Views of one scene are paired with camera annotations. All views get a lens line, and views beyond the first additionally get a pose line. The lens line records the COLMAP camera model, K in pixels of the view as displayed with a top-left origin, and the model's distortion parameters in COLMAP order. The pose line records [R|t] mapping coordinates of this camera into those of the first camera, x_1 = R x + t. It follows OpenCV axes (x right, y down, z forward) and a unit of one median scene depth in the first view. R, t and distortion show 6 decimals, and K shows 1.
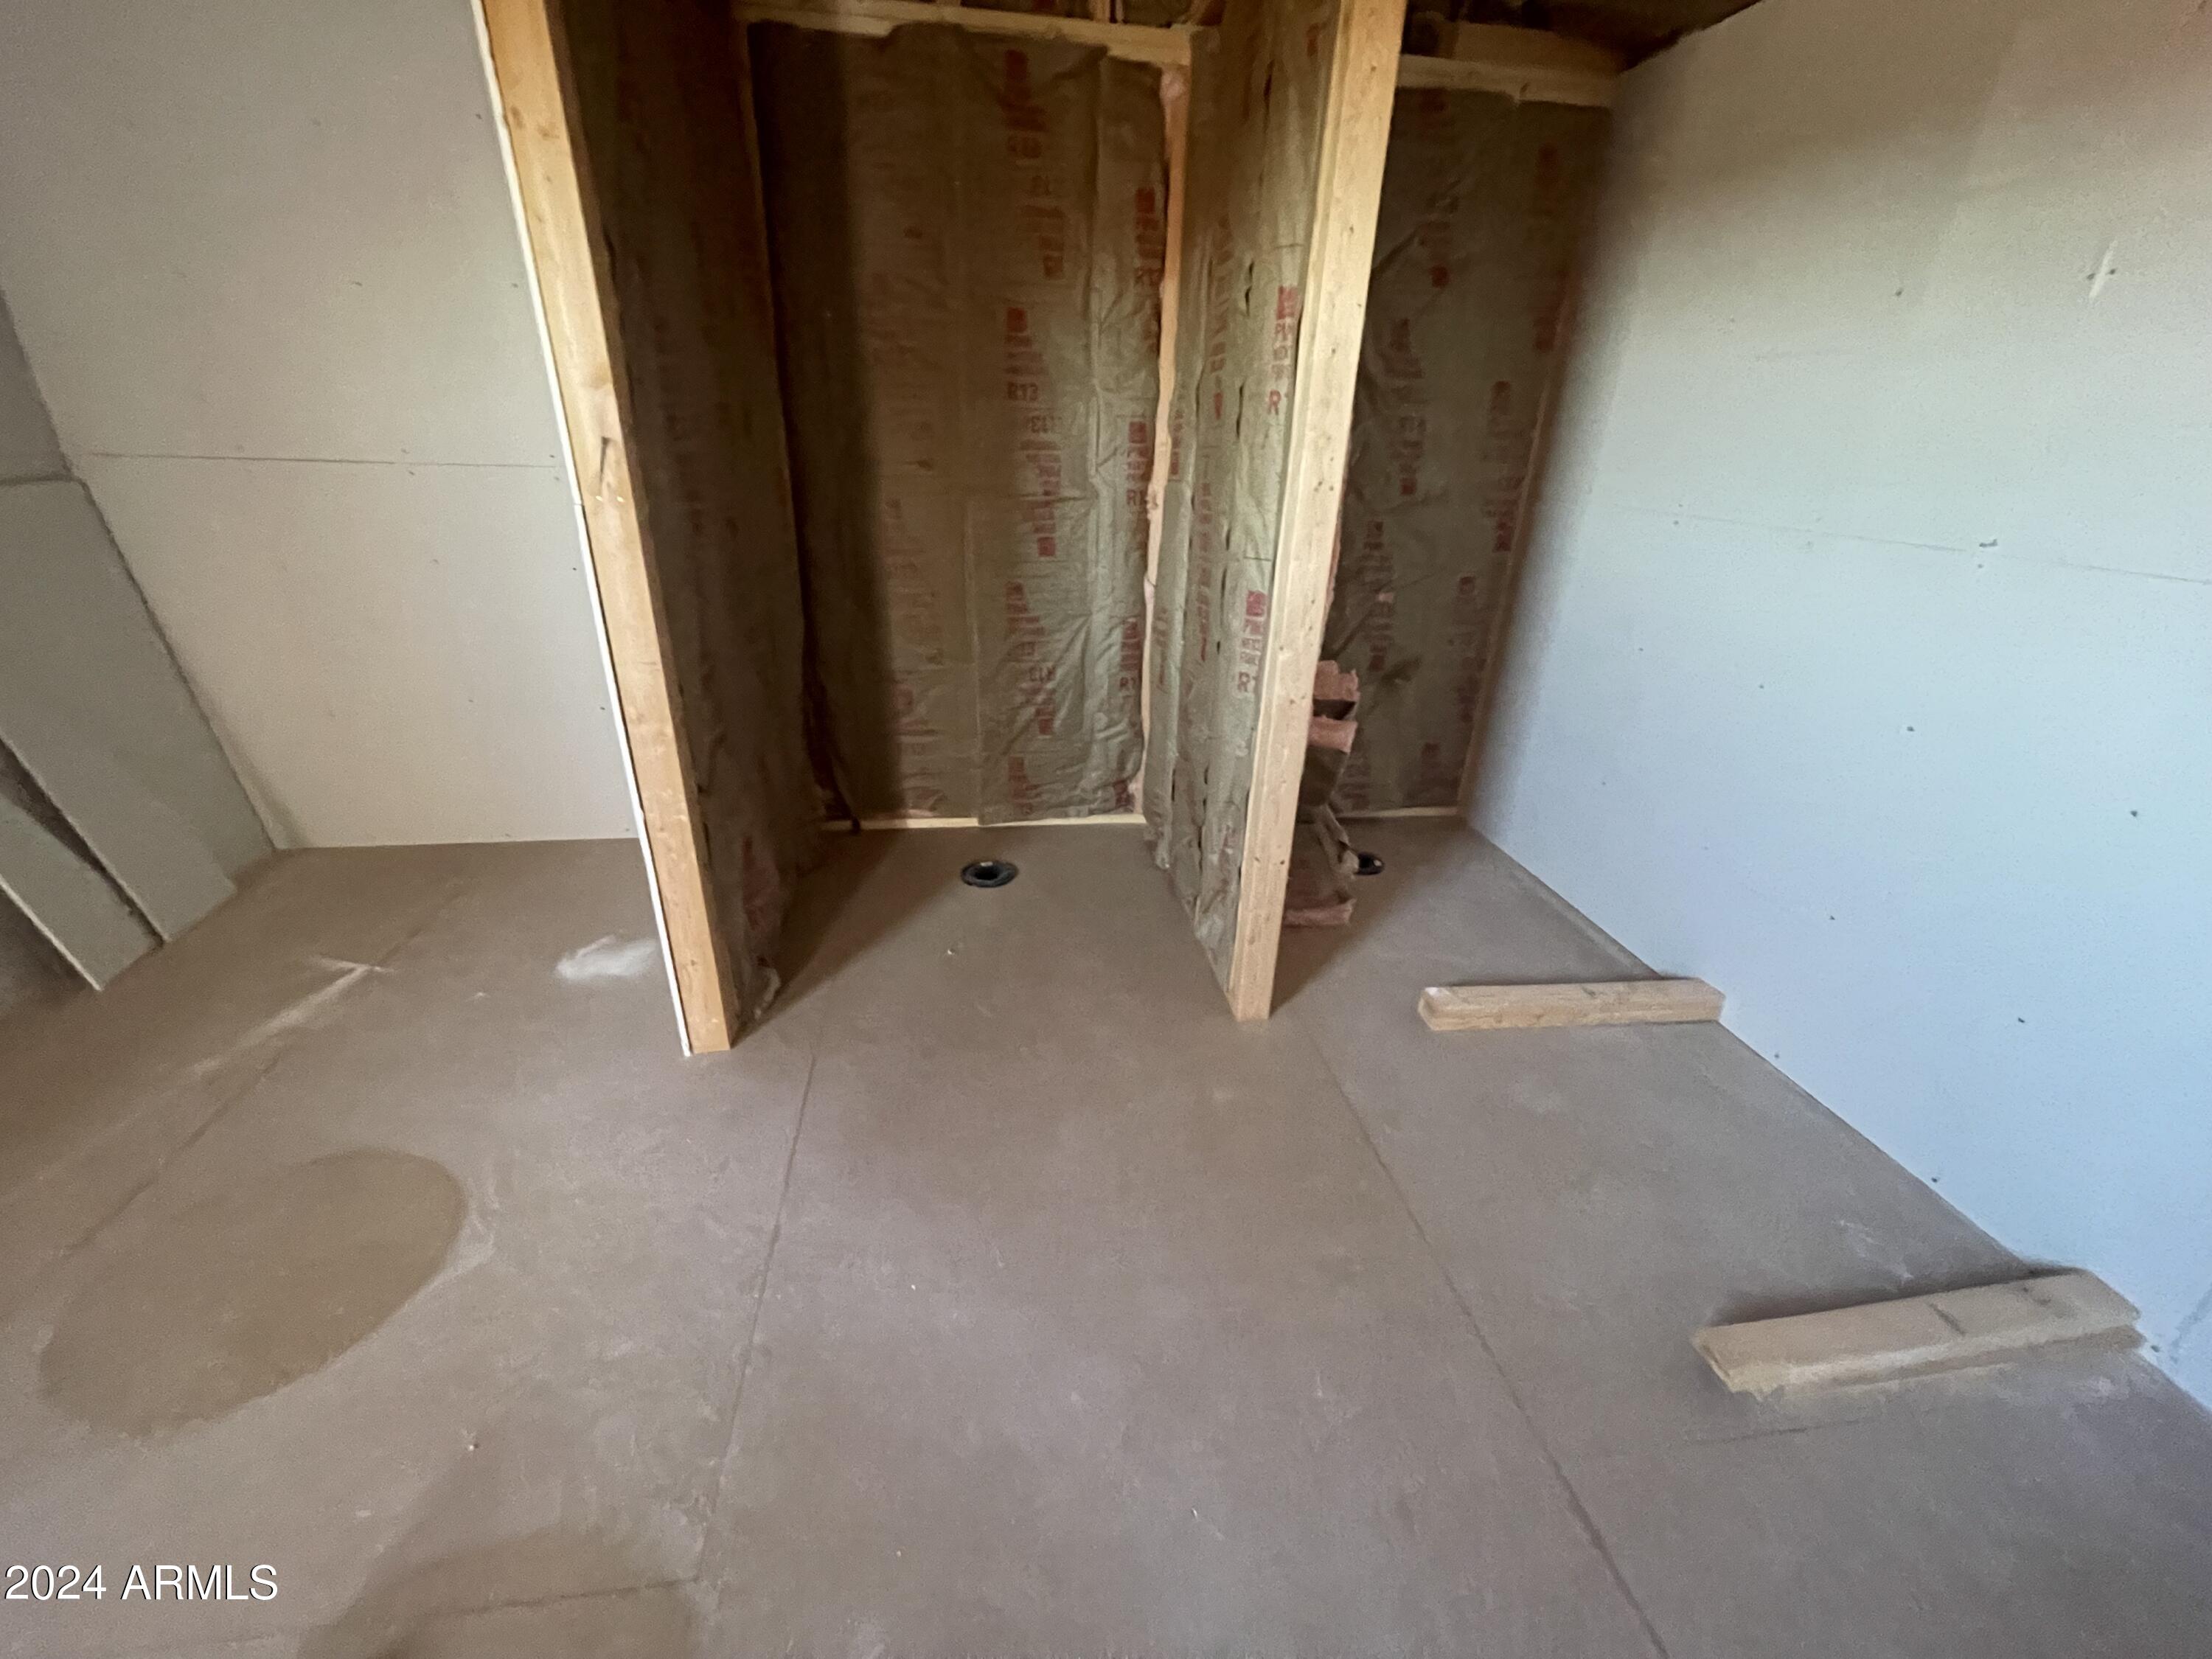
lens RADIAL K [[891.2, 0, 1104.1], [0, 891.2, 835.2], [0, 0, 1]] dist [-0.003119, 0.000153]
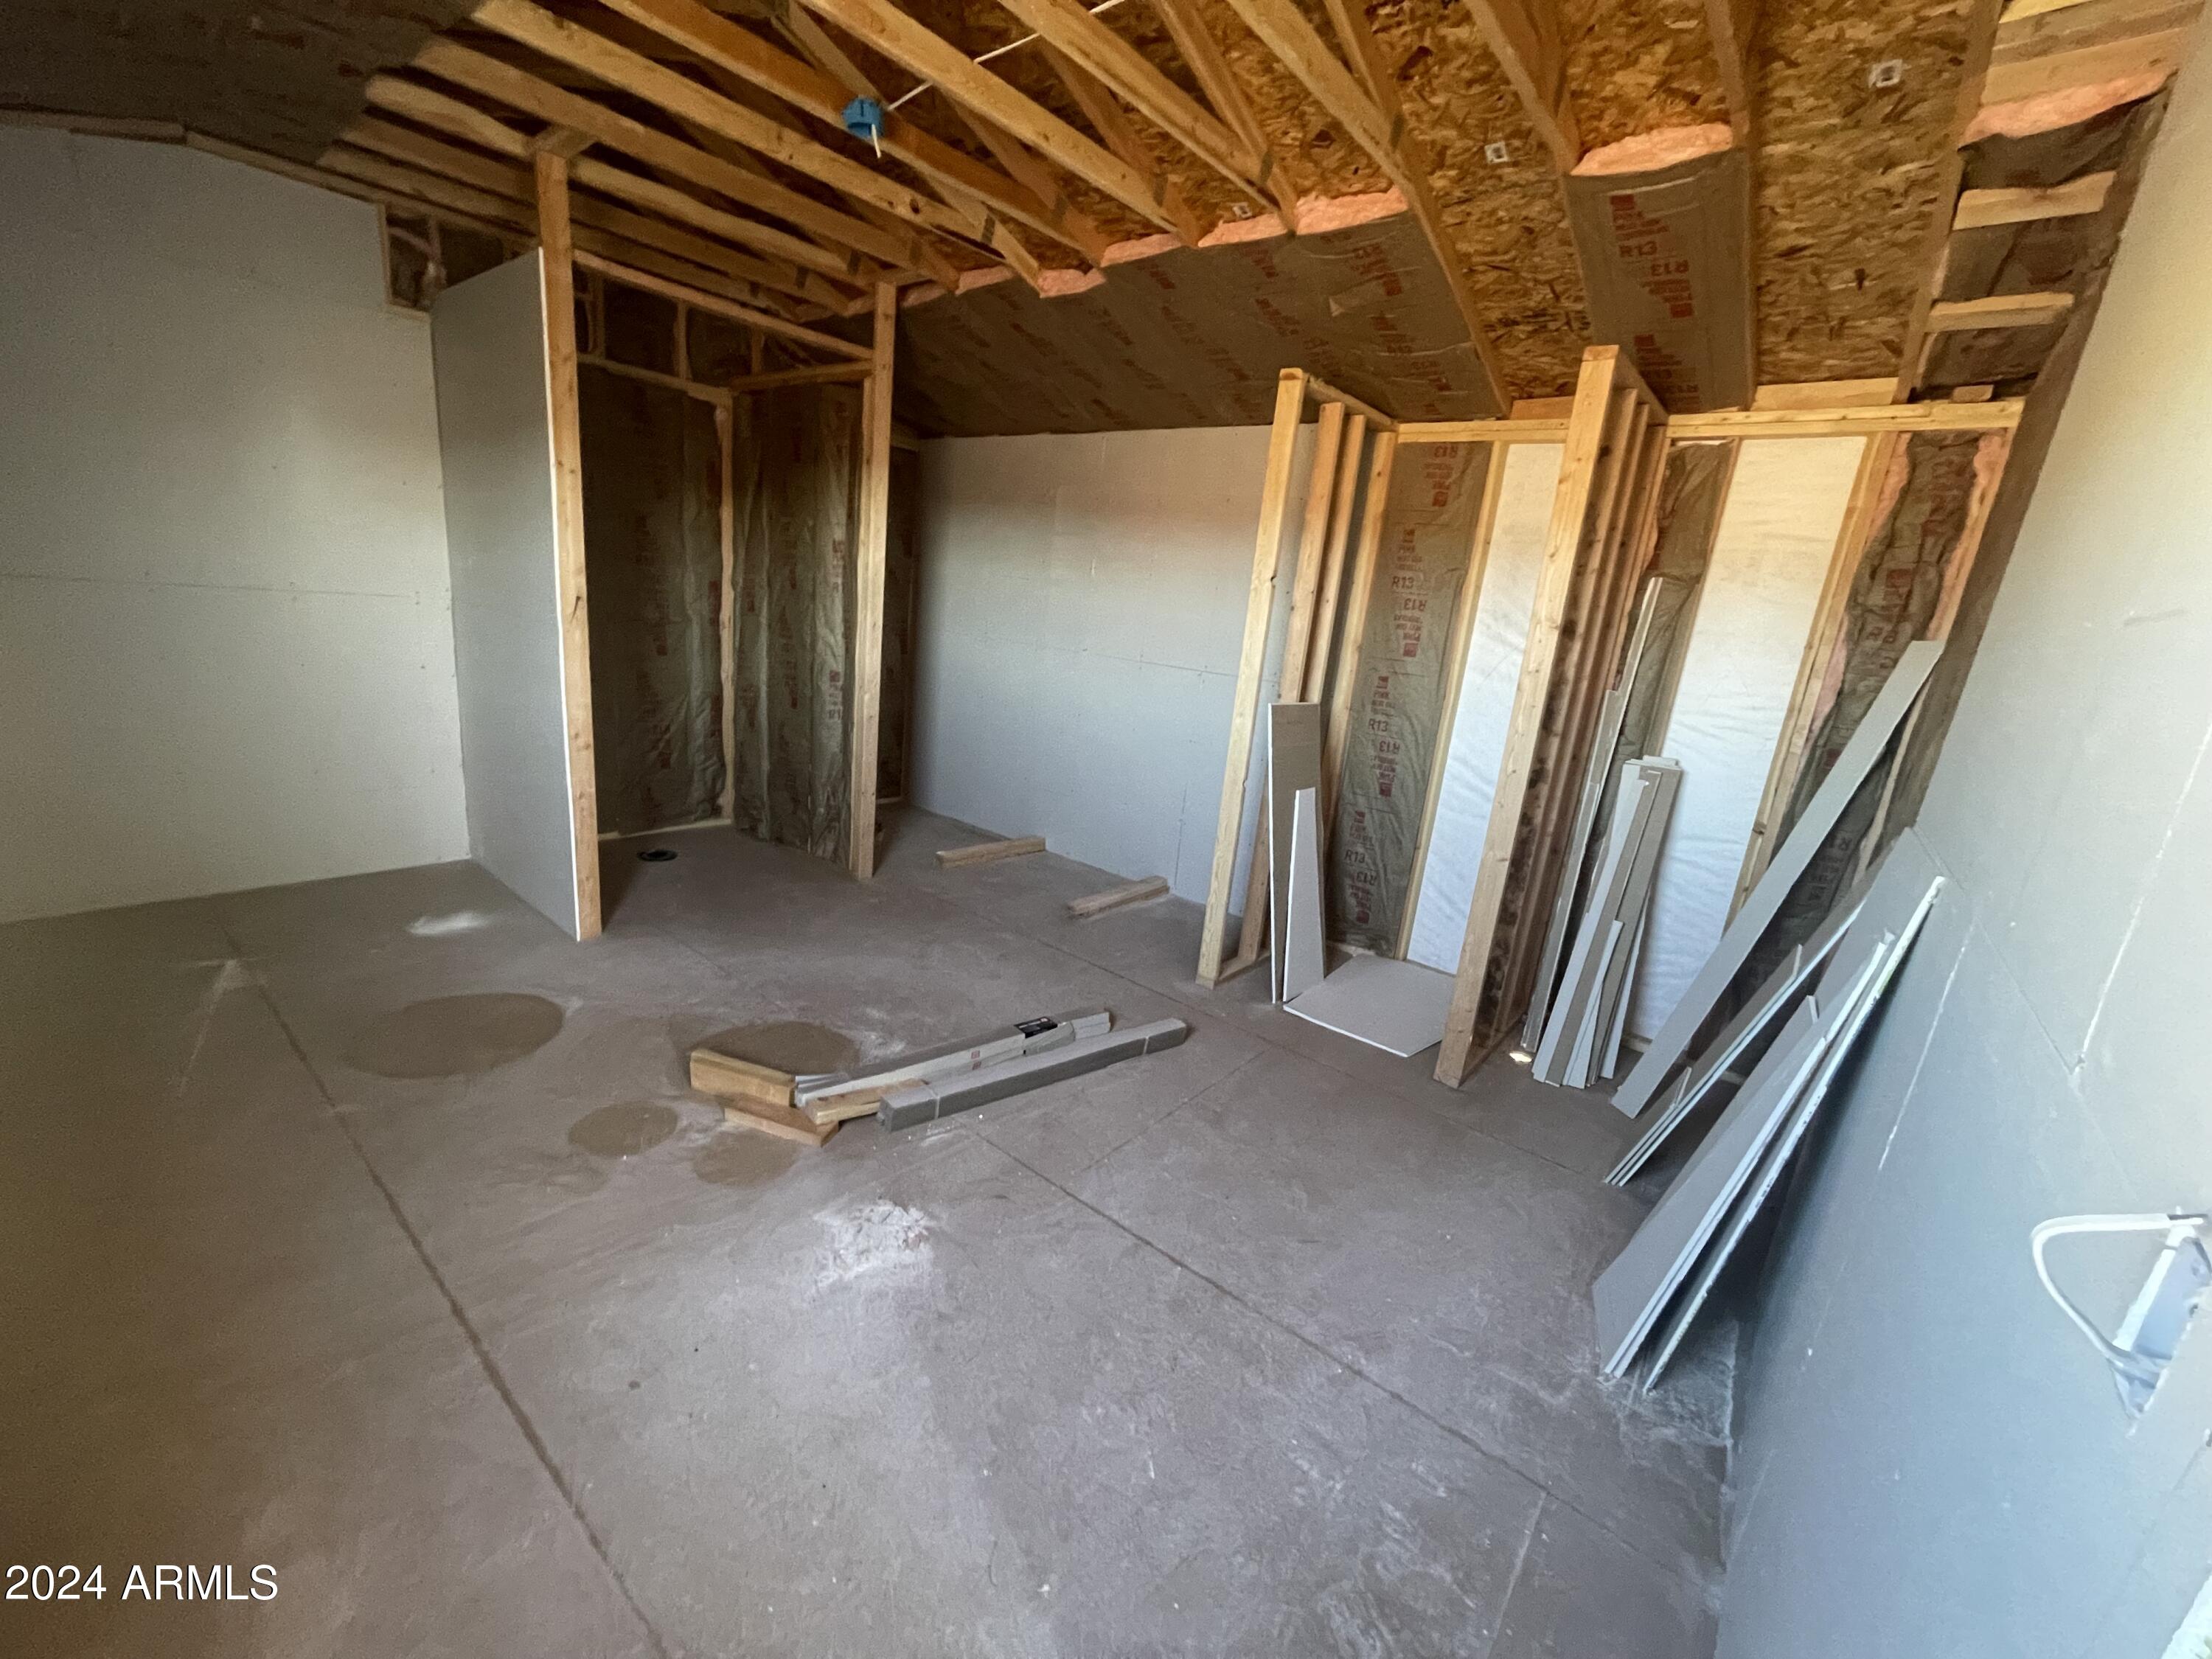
lens RADIAL K [[891.2, 0, 1107.2], [0, 891.2, 833.5], [0, 0, 1]] dist [-0.003119, 0.000153]
pose [[0.730014, -0.132972, 0.670371, -0.619104], [0.210295, 0.977004, -0.035211, 0.234929], [-0.650273, 0.166680, 0.741190, -0.688651]]
